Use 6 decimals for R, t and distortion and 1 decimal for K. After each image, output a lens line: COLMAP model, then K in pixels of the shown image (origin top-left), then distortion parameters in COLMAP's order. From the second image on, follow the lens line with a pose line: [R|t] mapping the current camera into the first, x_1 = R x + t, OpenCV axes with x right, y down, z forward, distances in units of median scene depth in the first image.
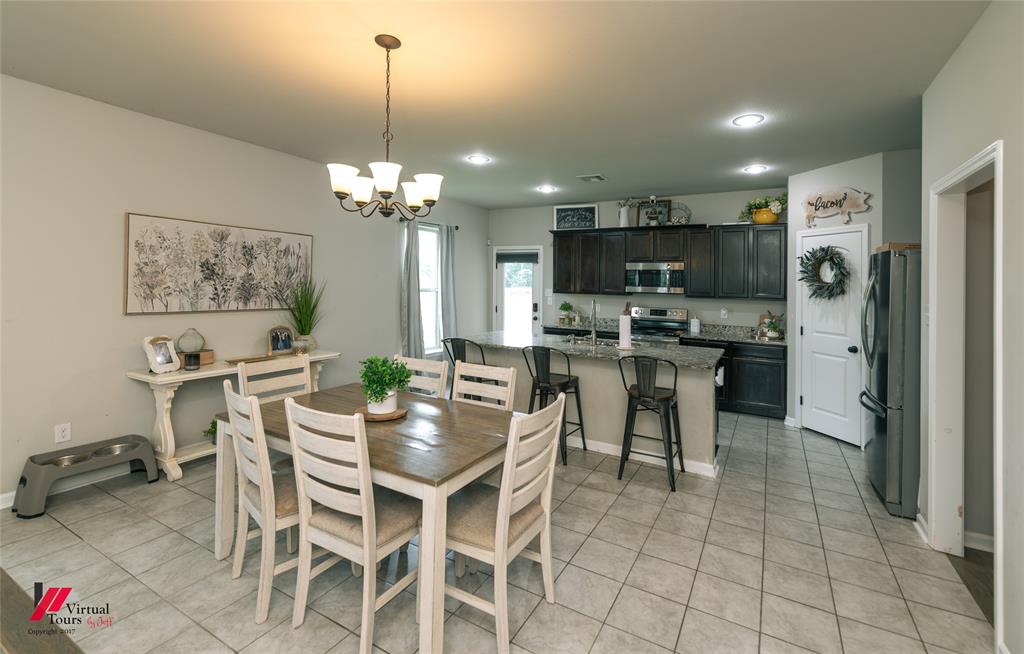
lens RADIAL K [[453.9, 0, 516.3], [0, 453.9, 277.2], [0, 0, 1]] dist [0.026433, -0.000407]
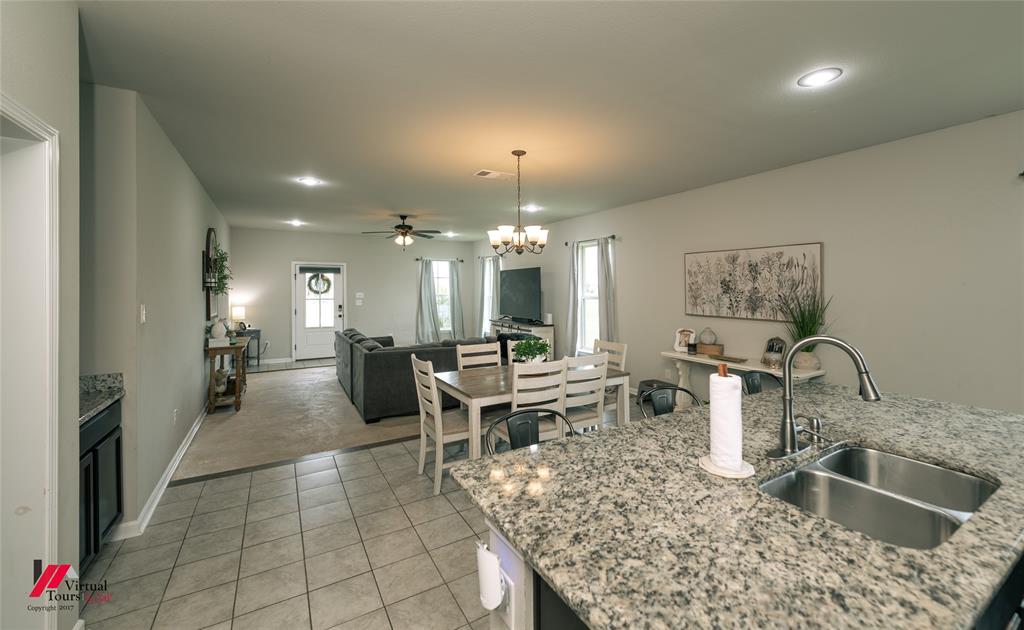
lens RADIAL K [[415.9, 0, 531.9], [0, 415.9, 284.7], [0, 0, 1]] dist [0.006300, -0.002300]
pose [[-0.483929, -0.030808, -0.874565, 0.463359], [0.003044, 0.999315, -0.036887, 0.016751], [0.875102, -0.020513, -0.483503, 0.781726]]
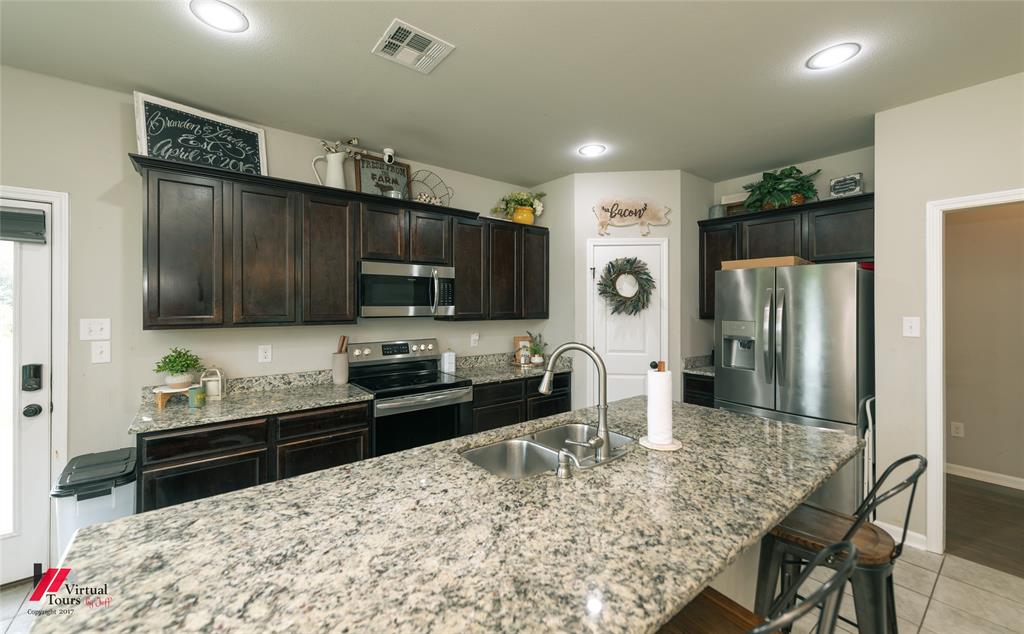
lens RADIAL K [[412.6, 0, 525.1], [0, 412.6, 297.5], [0, 0, 1]] dist [0.006062, 0.000234]
pose [[0.363622, -0.004612, 0.931535, -0.145046], [-0.004318, 0.999969, 0.006636, 0.006898], [-0.931537, -0.006435, 0.363591, 0.742680]]
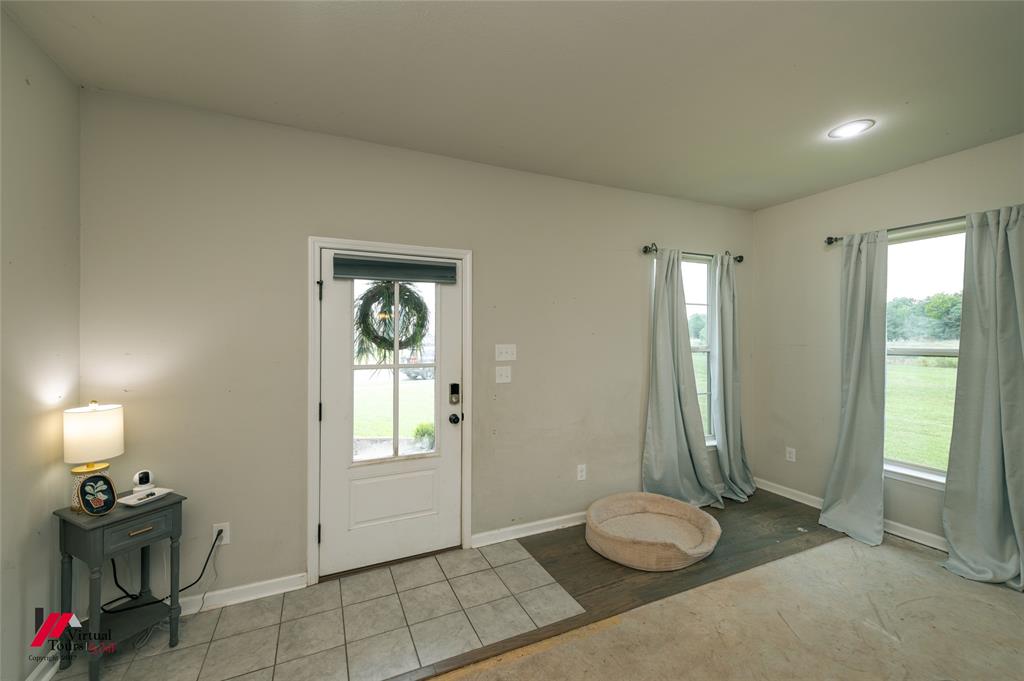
lens RADIAL K [[400.8, 0, 514.4], [0, 400.8, 336.6], [0, 0, 1]] dist [-0.001161, -0.000900]
pose [[-0.565858, -0.040471, -0.823509, -0.301744], [-0.005019, 0.998945, -0.045644, -0.004189], [0.824487, -0.021695, -0.565464, -0.434284]]
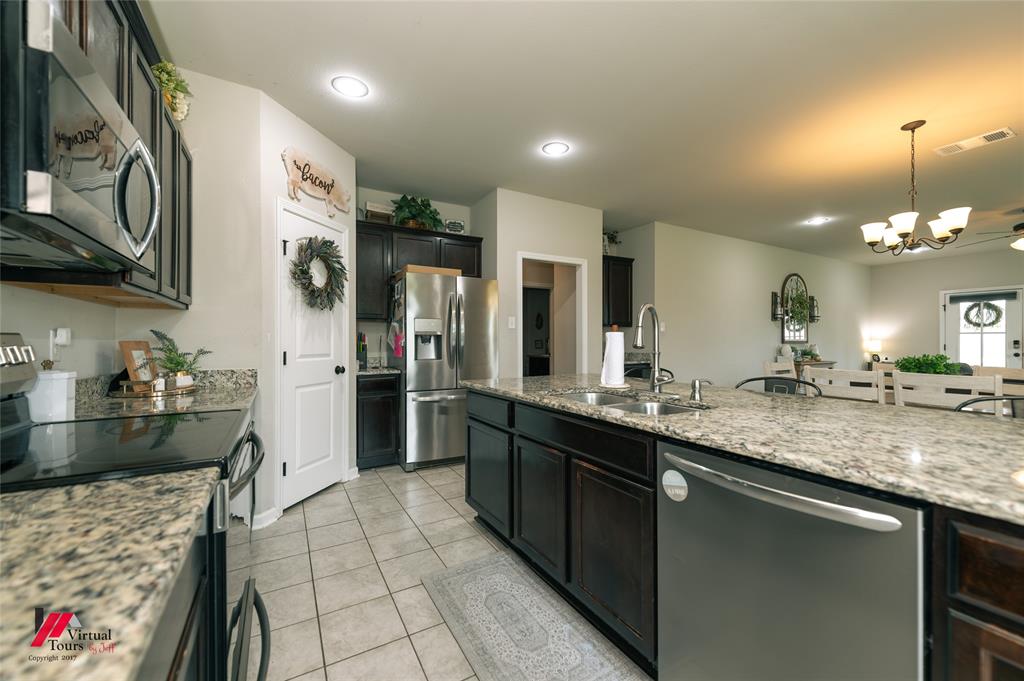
lens RADIAL K [[400.8, 0, 513.1], [0, 400.8, 340.4], [0, 0, 1]] dist [-0.001161, -0.000900]
pose [[-0.864807, -0.019583, 0.501722, 0.067358], [-0.022948, 0.999737, -0.000534, 0.075121], [-0.501579, -0.011976, -0.865029, 1.168735]]
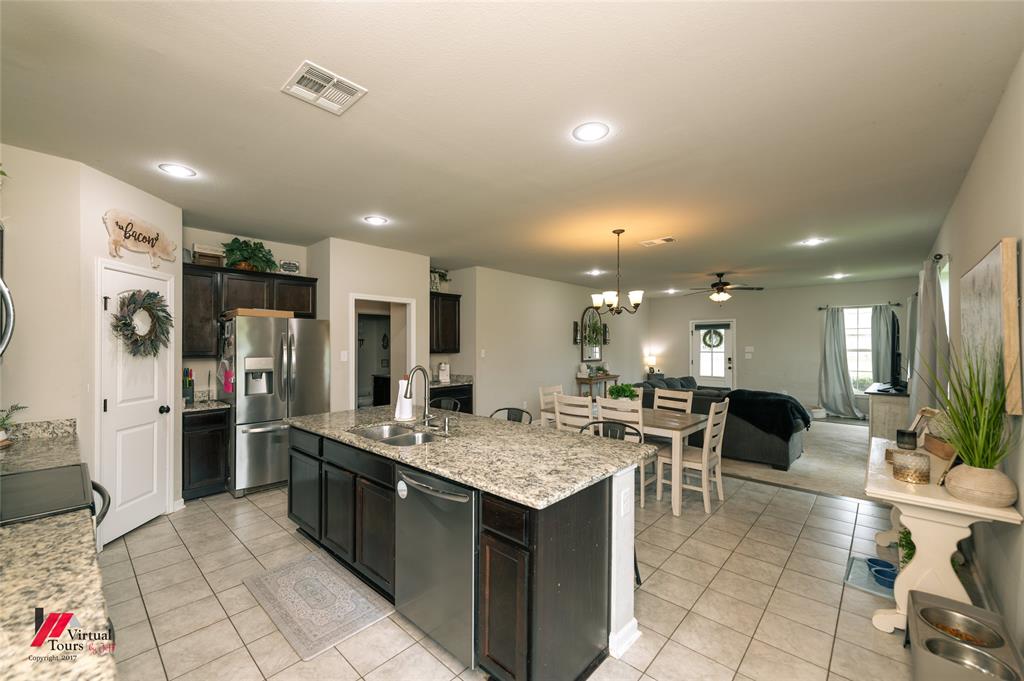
lens RADIAL K [[400.8, 0, 496.3], [0, 400.8, 343.5], [0, 0, 1]] dist [-0.001161, -0.000900]
pose [[-0.973584, -0.016333, 0.227744, -0.067675], [-0.020288, 0.999681, -0.015038, 0.019405], [-0.227426, -0.019261, -0.973605, 1.282719]]
